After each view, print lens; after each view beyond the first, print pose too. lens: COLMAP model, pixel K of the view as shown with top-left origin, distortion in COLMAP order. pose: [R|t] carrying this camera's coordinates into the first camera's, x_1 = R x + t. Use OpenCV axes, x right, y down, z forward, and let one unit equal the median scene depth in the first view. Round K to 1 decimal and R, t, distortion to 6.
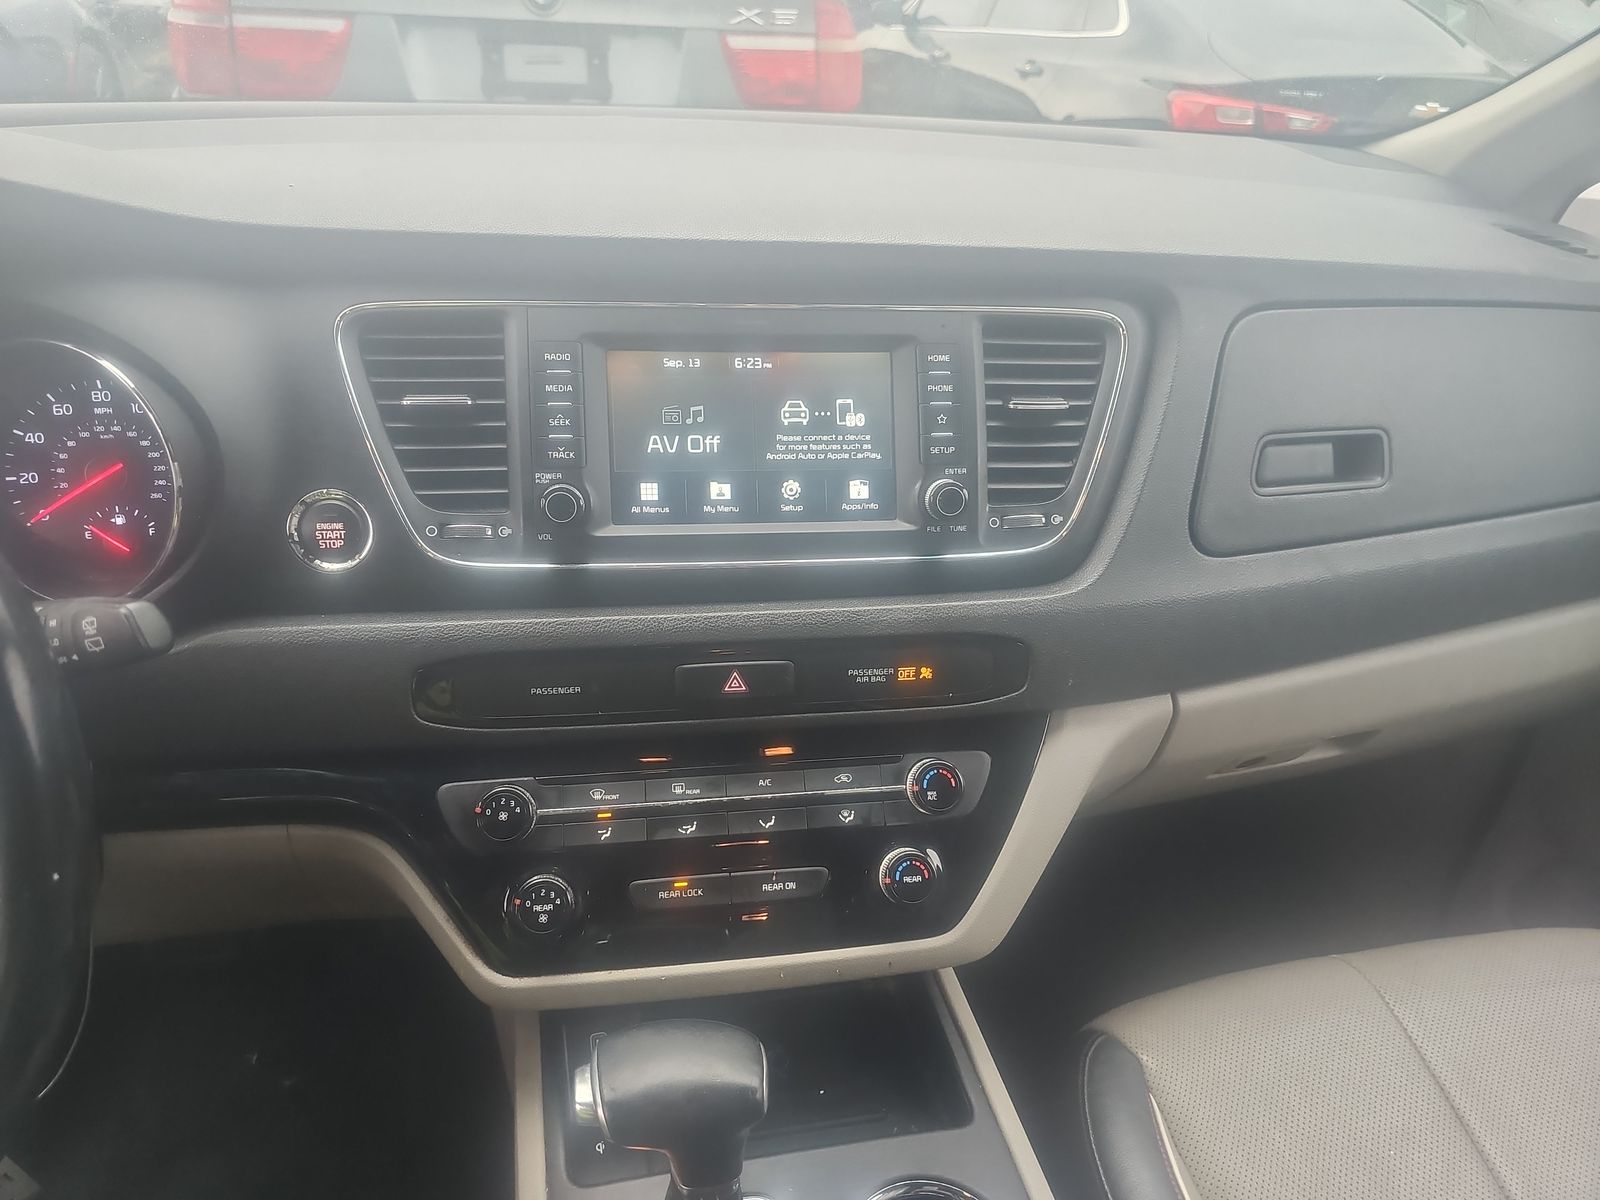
lens RADIAL K [[1077.5, 0, 800.0], [0, 1077.5, 600.0], [0, 0, 1]] dist [0.036252, -0.073582]
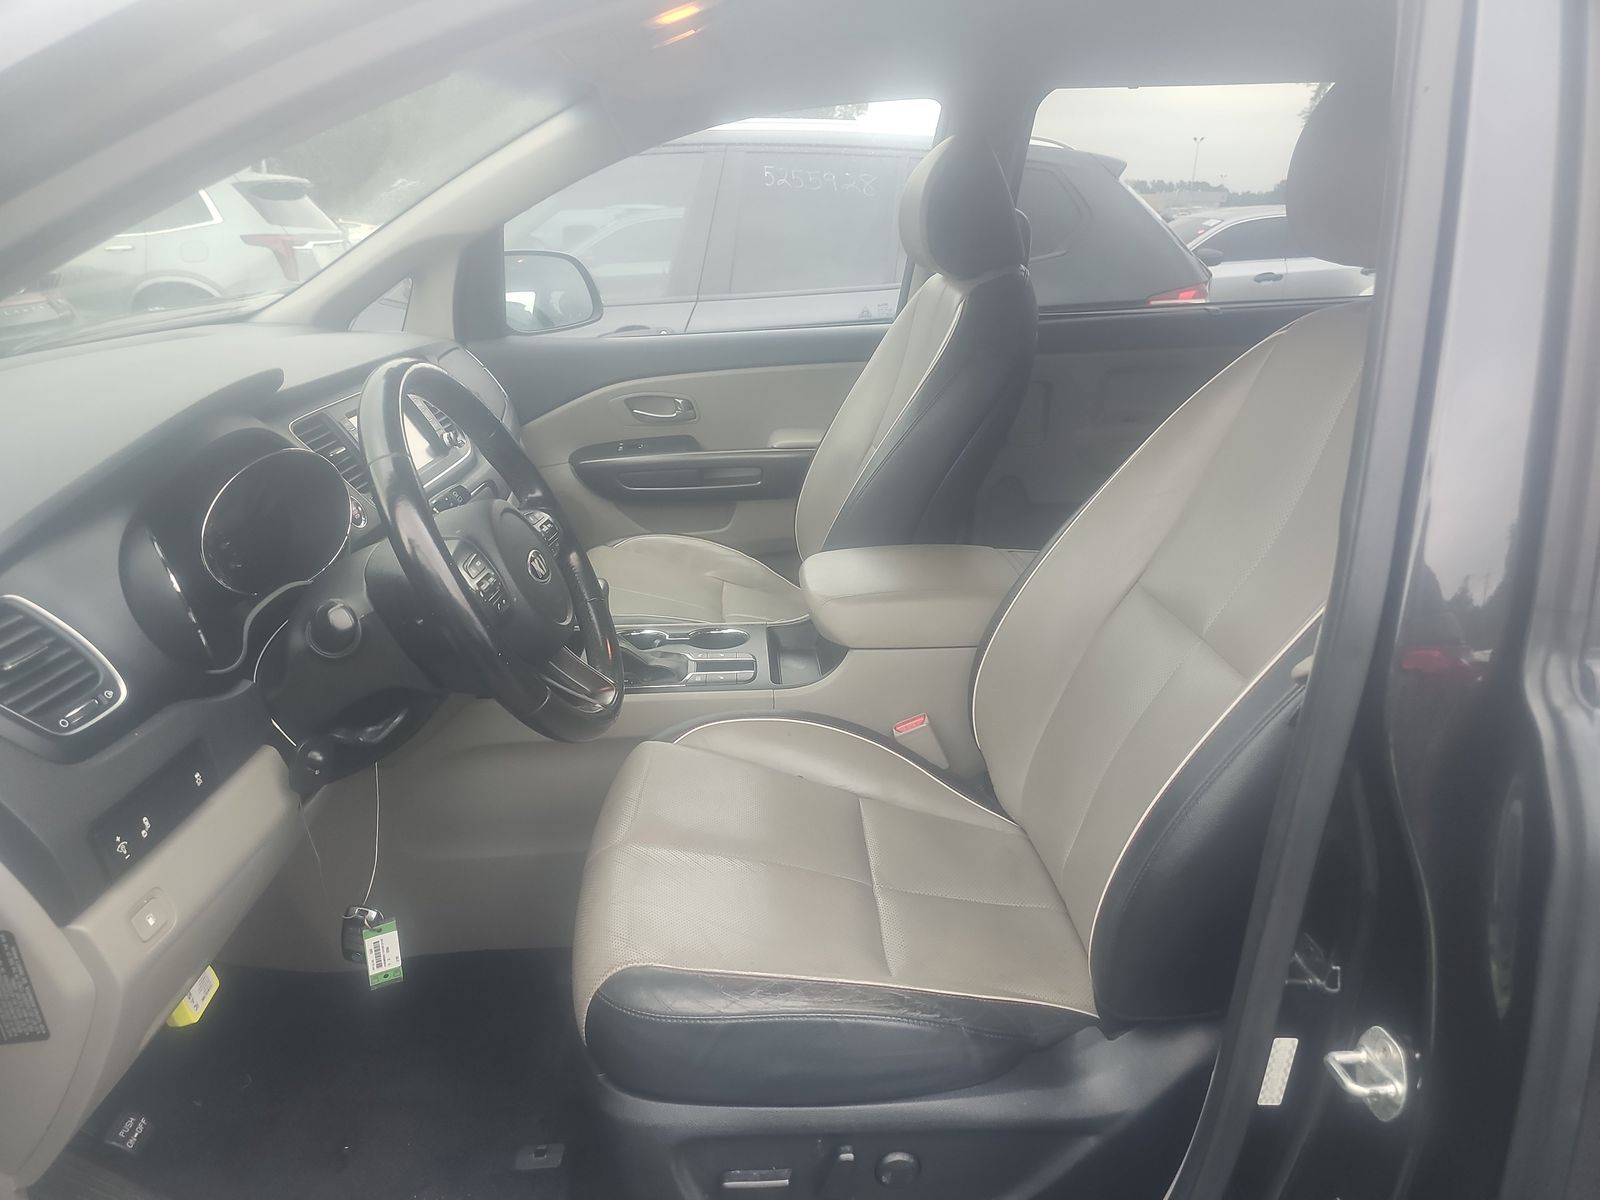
lens RADIAL K [[1077.5, 0, 800.0], [0, 1077.5, 600.0], [0, 0, 1]] dist [0.036252, -0.073582]
pose [[0.170808, -0.399055, 0.900877, -2.128677], [0.531444, 0.807228, 0.256809, 0.002798], [-0.829694, 0.434900, 0.349957, -0.429453]]
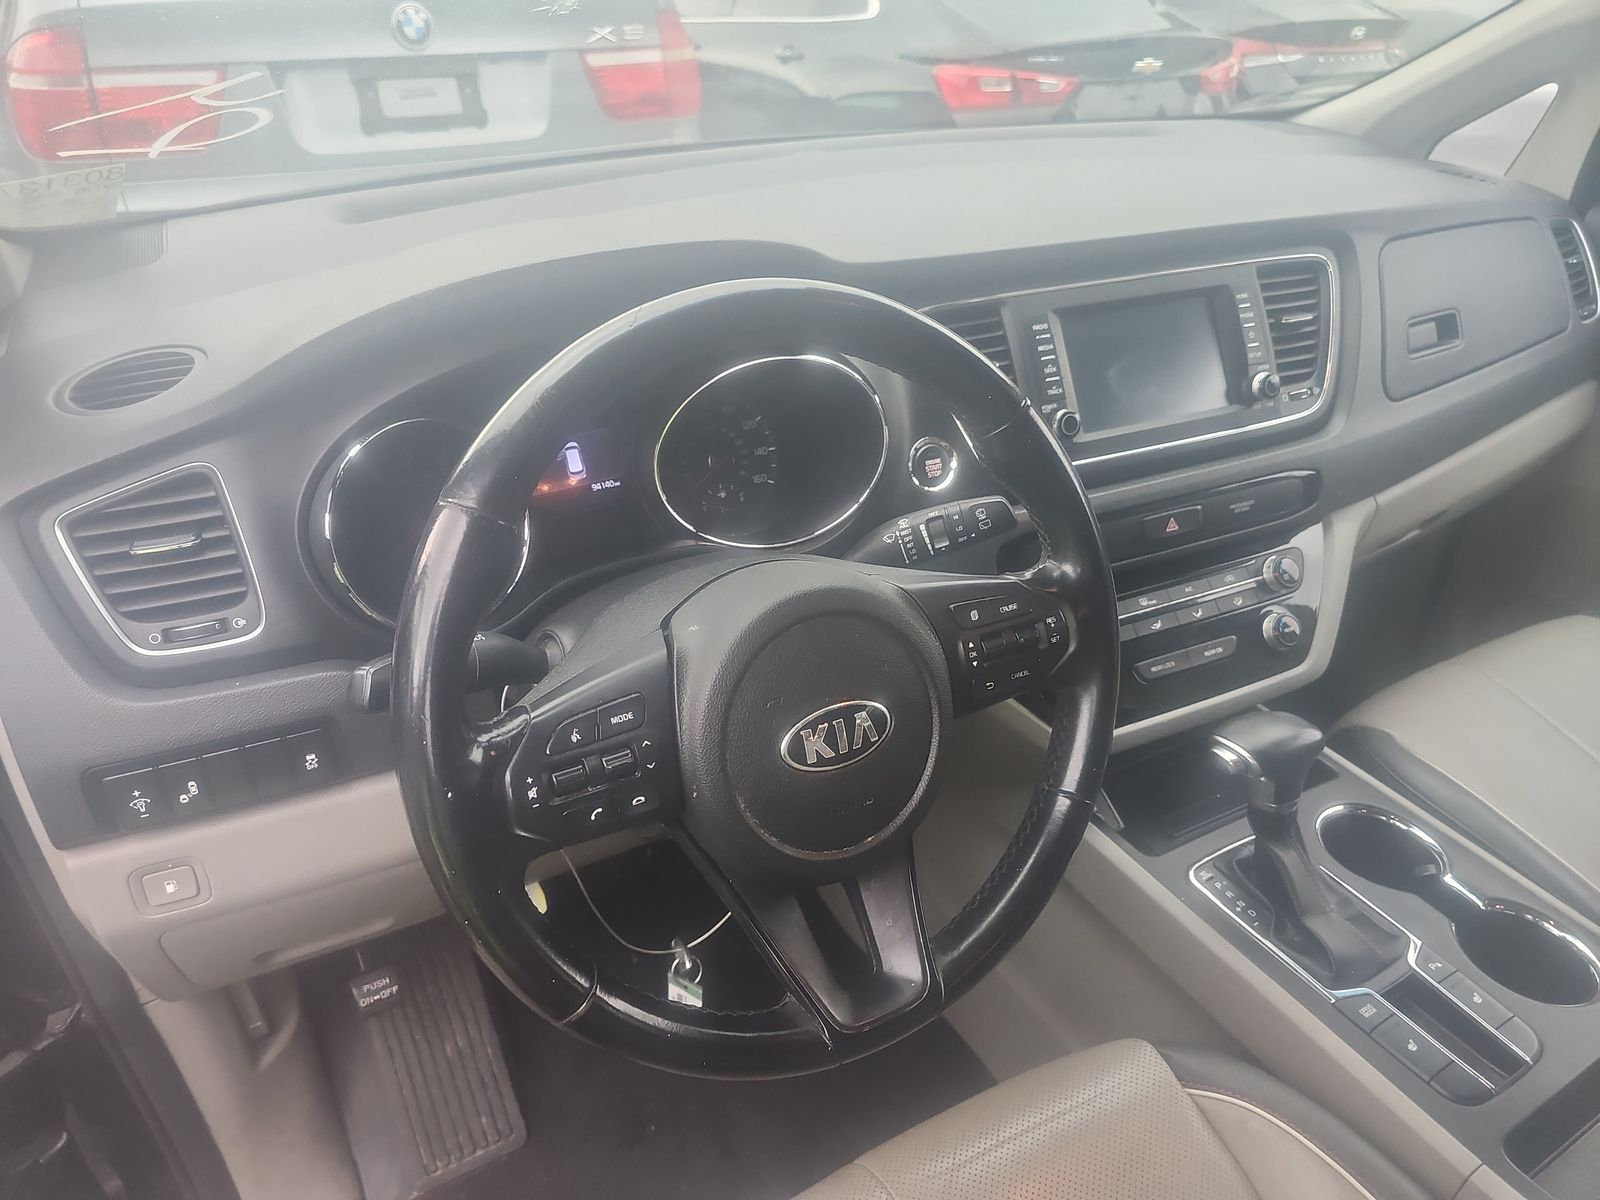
lens RADIAL K [[1075.1, 0, 794.9], [0, 1075.1, 624.0], [0, 0, 1]] dist [0.034883, -0.061520]
pose [[0.957122, -0.193809, 0.215302, -0.869084], [0.186602, 0.980977, 0.053509, 0.031413], [-0.221577, -0.011039, 0.975080, -0.349301]]
